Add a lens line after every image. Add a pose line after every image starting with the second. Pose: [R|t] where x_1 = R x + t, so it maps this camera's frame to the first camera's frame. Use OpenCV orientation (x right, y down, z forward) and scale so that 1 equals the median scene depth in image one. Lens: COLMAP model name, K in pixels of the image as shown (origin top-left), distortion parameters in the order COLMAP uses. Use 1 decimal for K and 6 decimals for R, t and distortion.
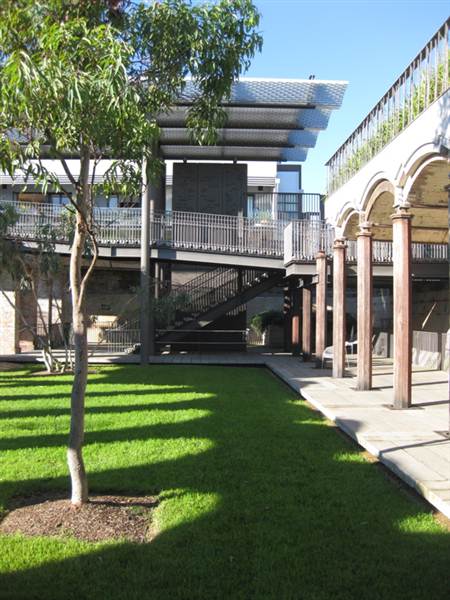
lens RADIAL K [[619.3, 0, 225.0], [0, 619.3, 300.0], [0, 0, 1]] dist [-0.202955, 0.206962]
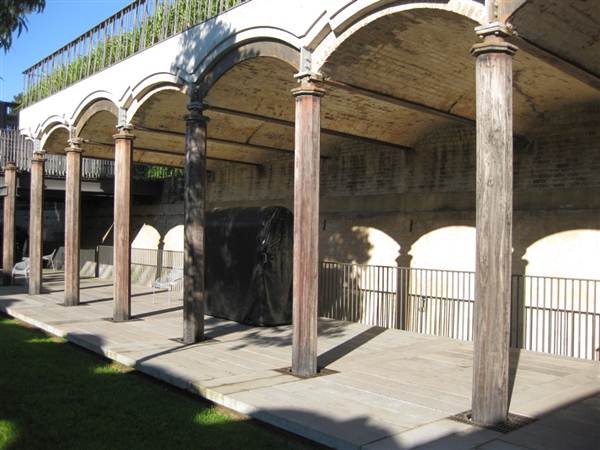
lens RADIAL K [[619.3, 0, 300.0], [0, 619.3, 225.0], [0, 0, 1]] dist [-0.202955, 0.206962]
pose [[0.763097, 0.010792, 0.646194, -0.128503], [-0.023569, 0.999660, 0.011137, -0.004407], [-0.645854, -0.023729, 0.763092, 0.004484]]
